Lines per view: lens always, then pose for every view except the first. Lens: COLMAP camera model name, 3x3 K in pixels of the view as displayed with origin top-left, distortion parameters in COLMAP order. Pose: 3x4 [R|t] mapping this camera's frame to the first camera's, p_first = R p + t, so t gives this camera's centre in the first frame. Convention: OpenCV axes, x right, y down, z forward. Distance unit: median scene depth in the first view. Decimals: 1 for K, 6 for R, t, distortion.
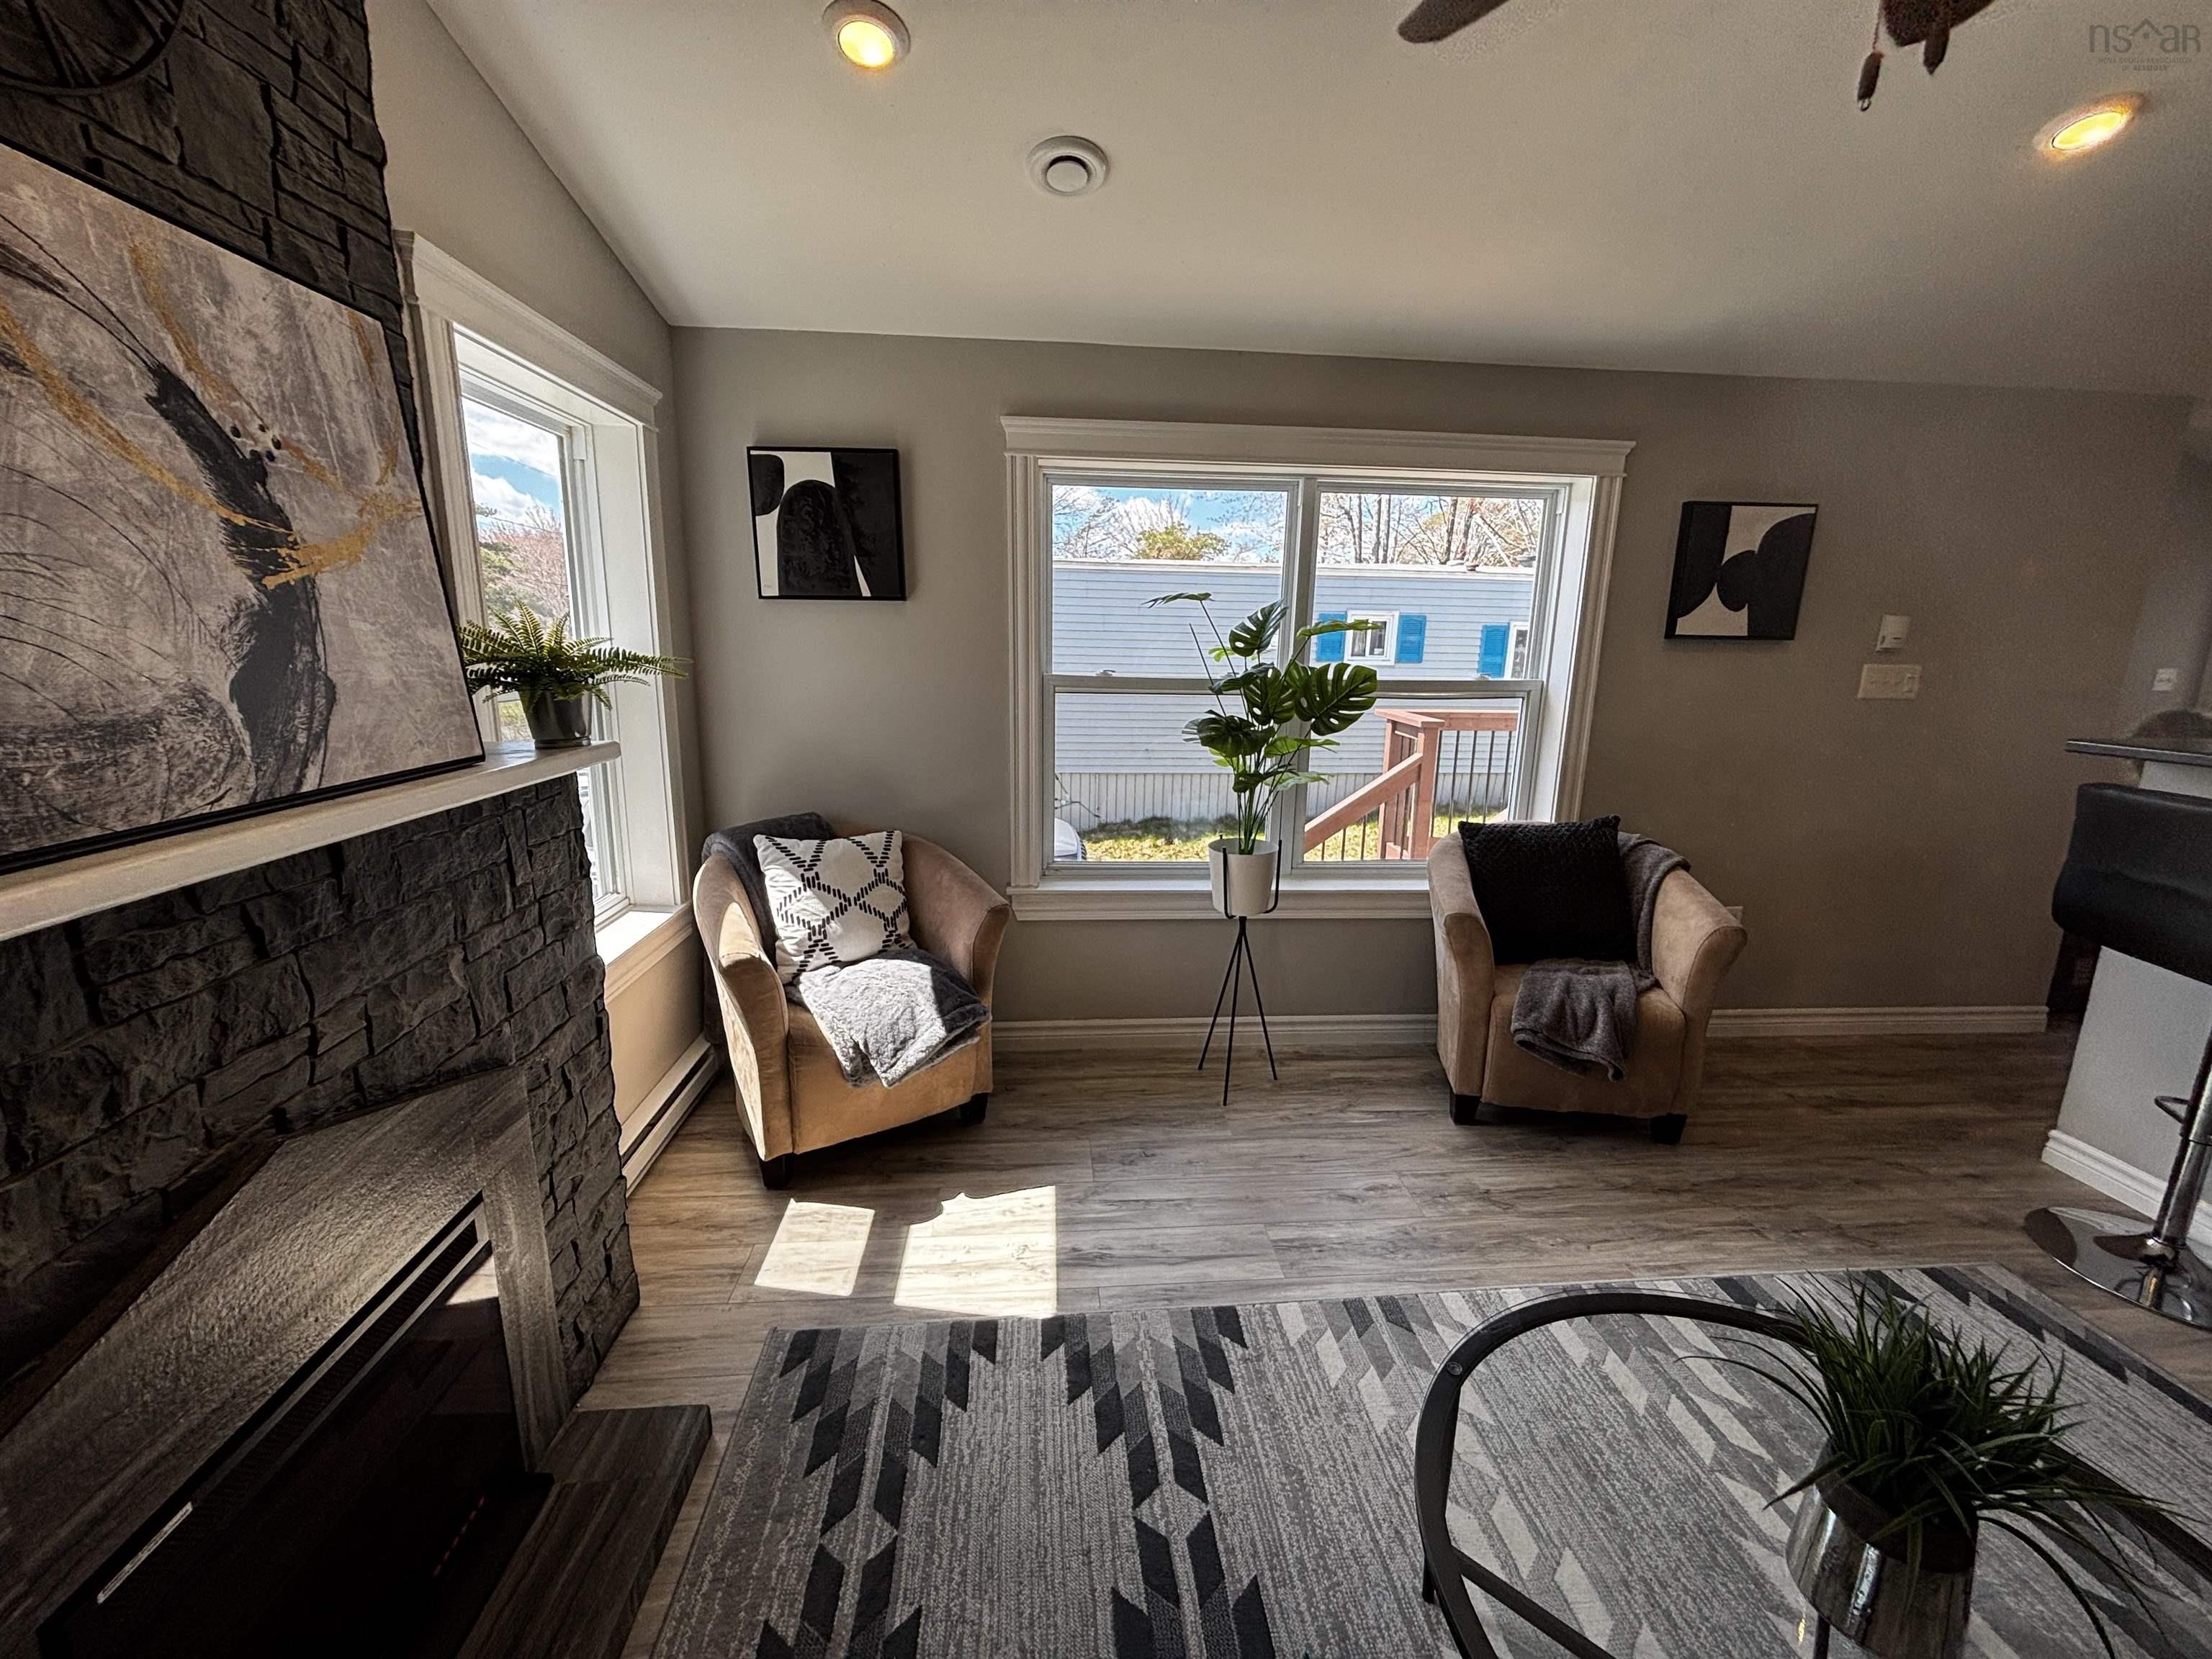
lens RADIAL K [[894.6, 0, 1112.7], [0, 894.6, 826.3], [0, 0, 1]] dist [-0.002414, 0.000527]
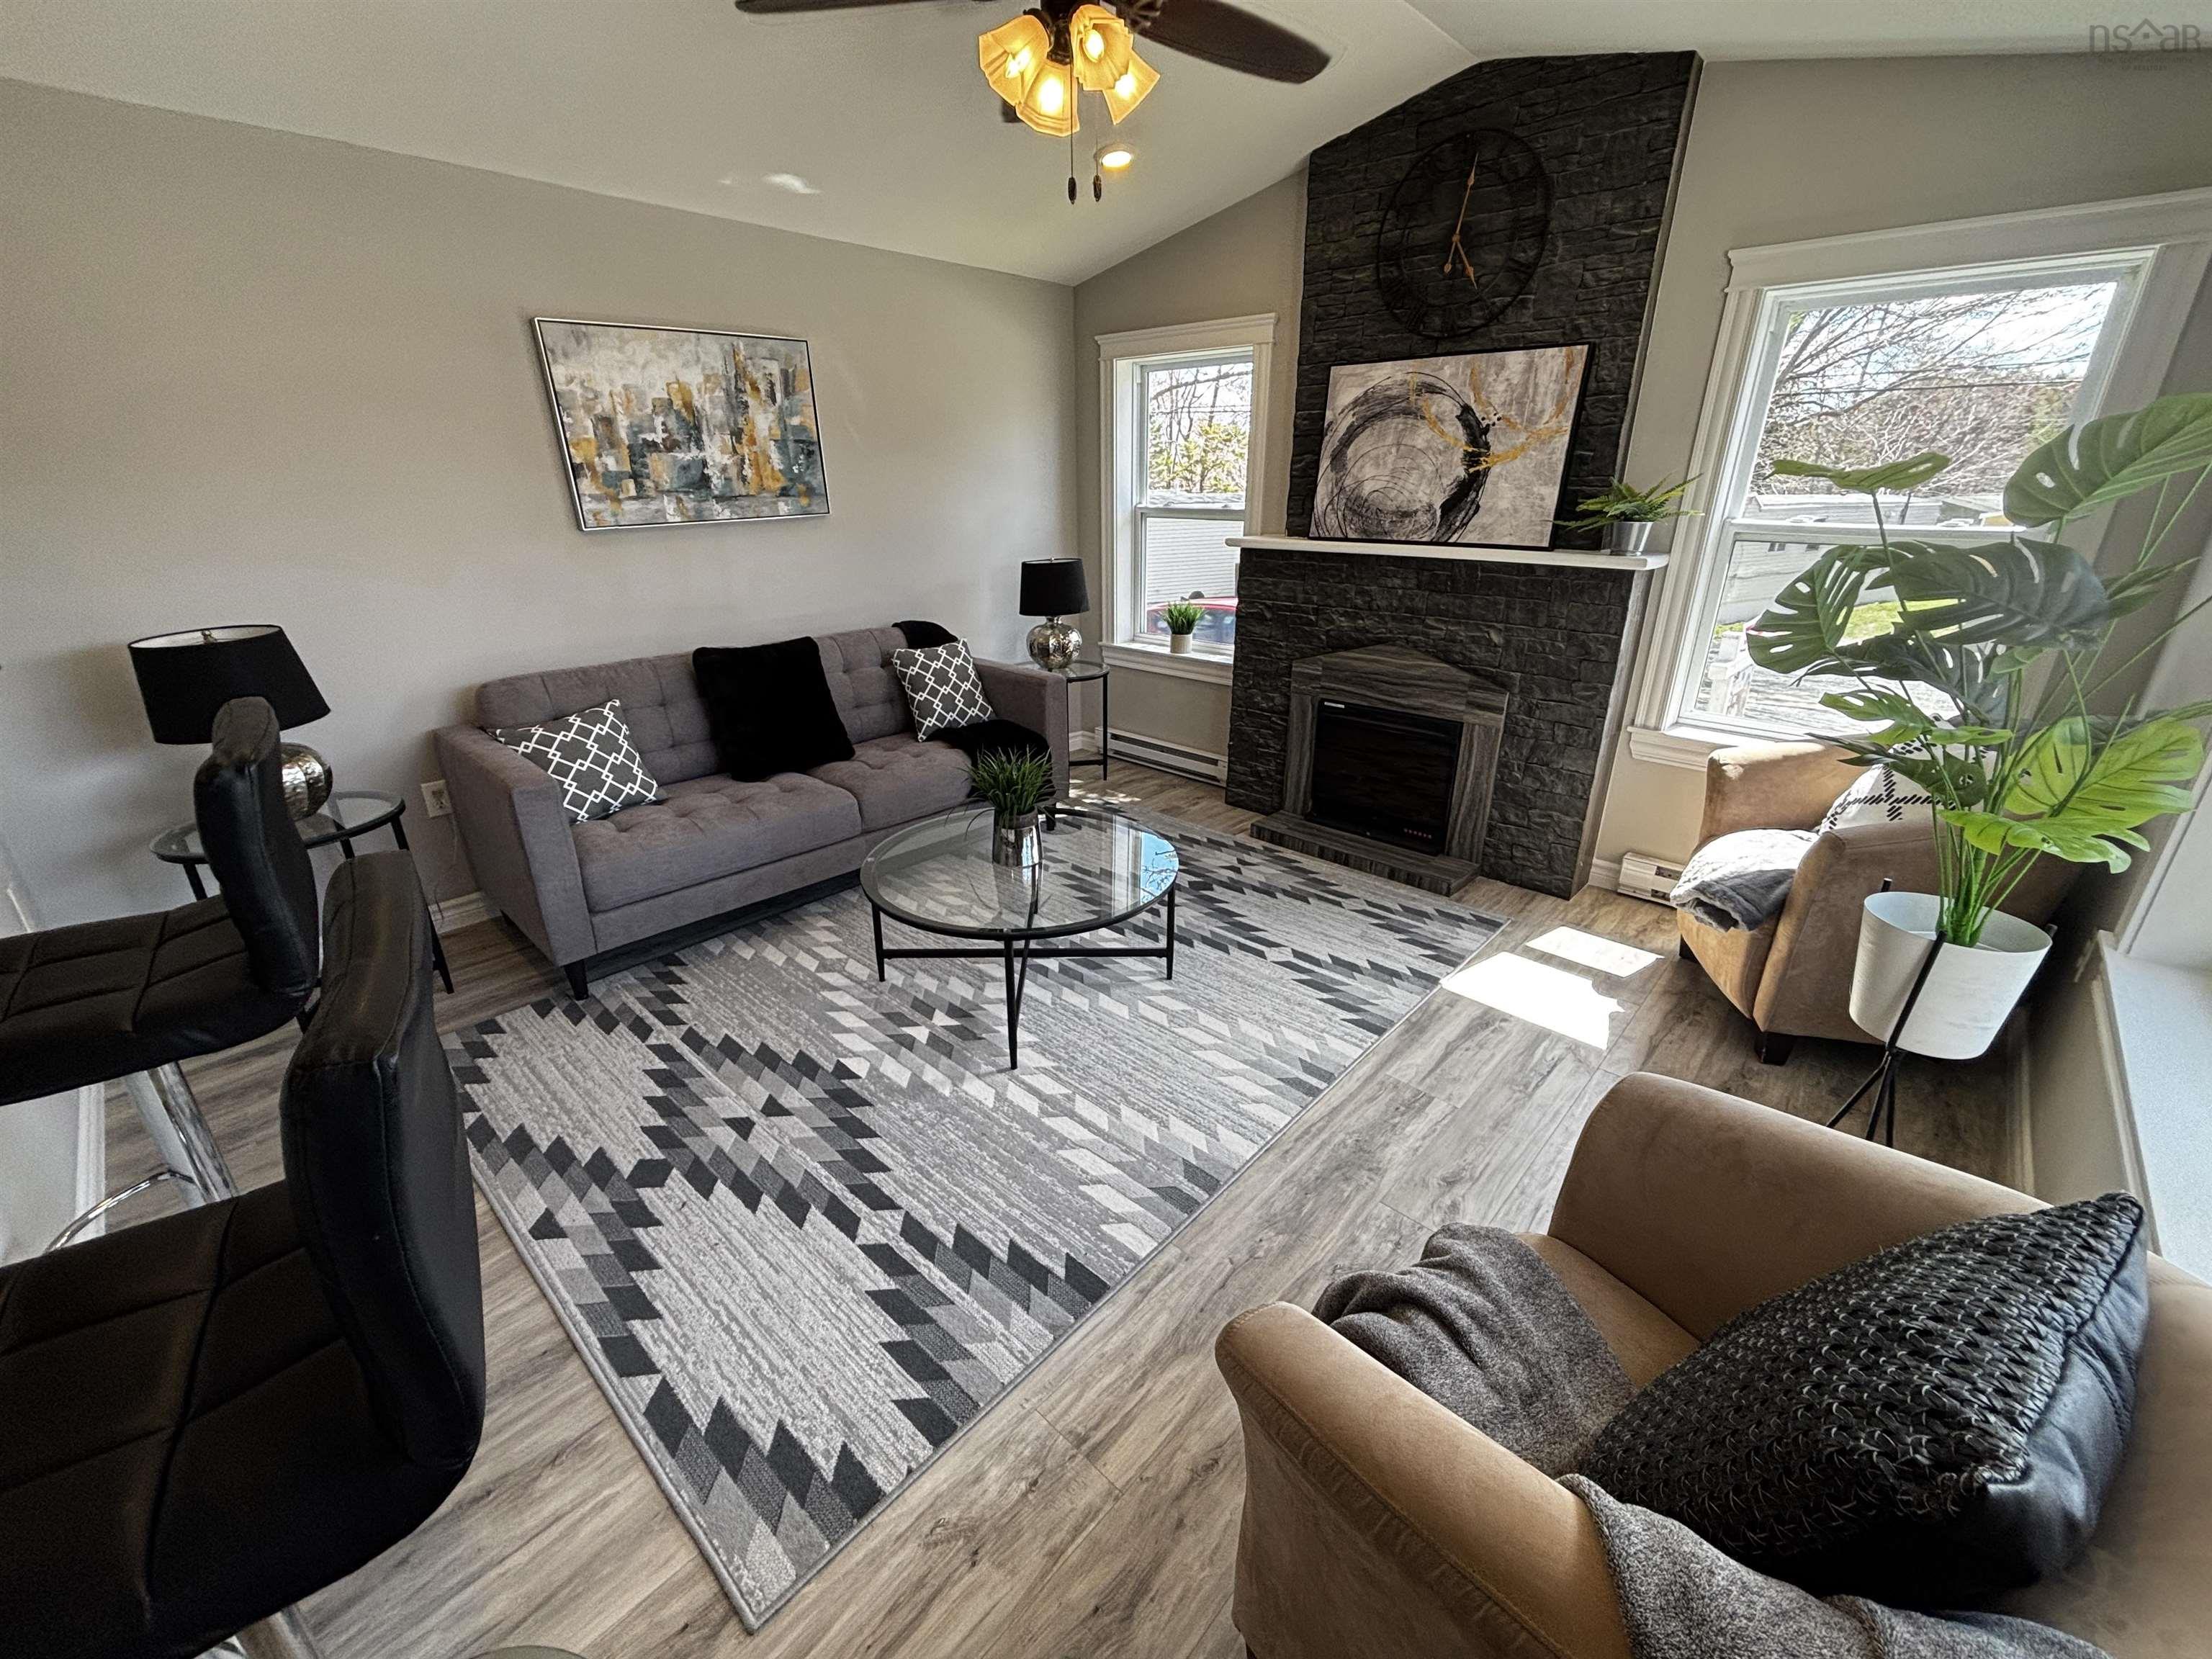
lens RADIAL K [[894.6, 0, 1105.4], [0, 894.6, 829.6], [0, 0, 1]] dist [-0.002414, 0.000527]
pose [[-0.737103, 0.234793, -0.633681, 1.543502], [-0.148781, 0.858311, 0.491087, -0.378804], [0.659199, 0.456261, -0.597731, 1.813857]]
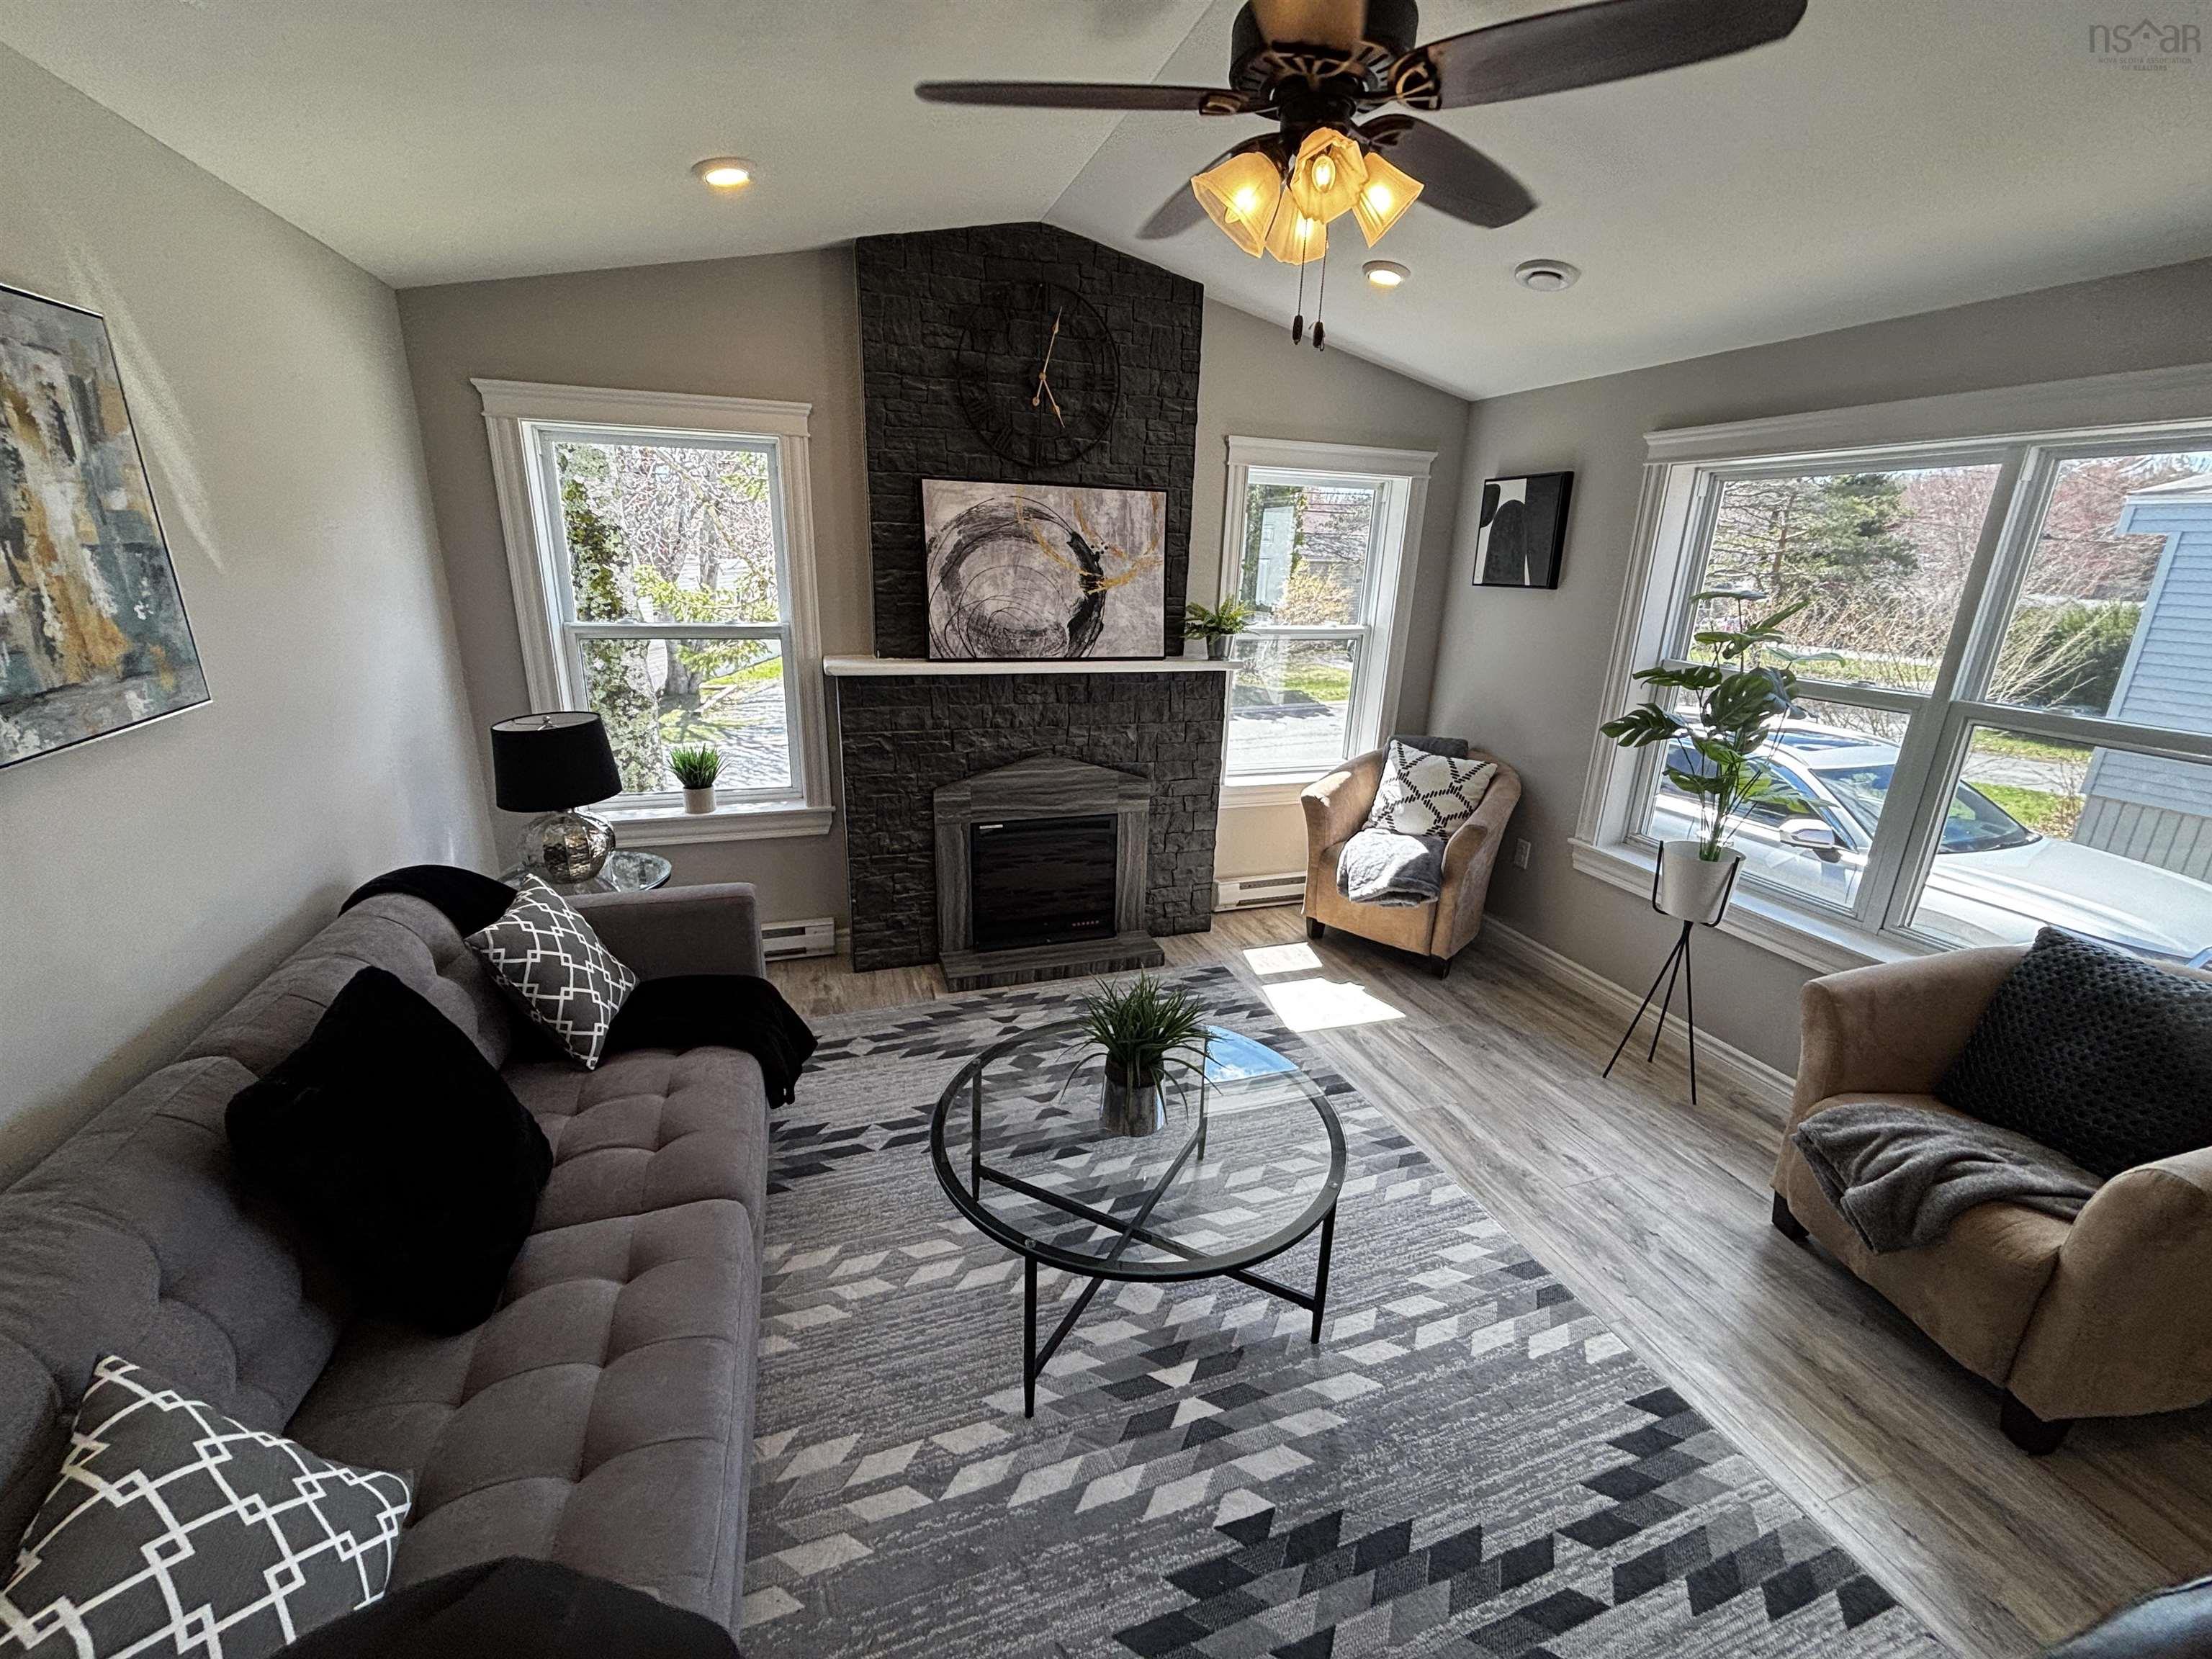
lens RADIAL K [[894.6, 0, 1102.3], [0, 894.6, 830.7], [0, 0, 1]] dist [-0.002414, 0.000527]
pose [[0.245966, 0.282651, -0.927151, 1.686385], [-0.224699, 0.947107, 0.229124, -0.146191], [0.942874, 0.151973, 0.296468, 0.143000]]
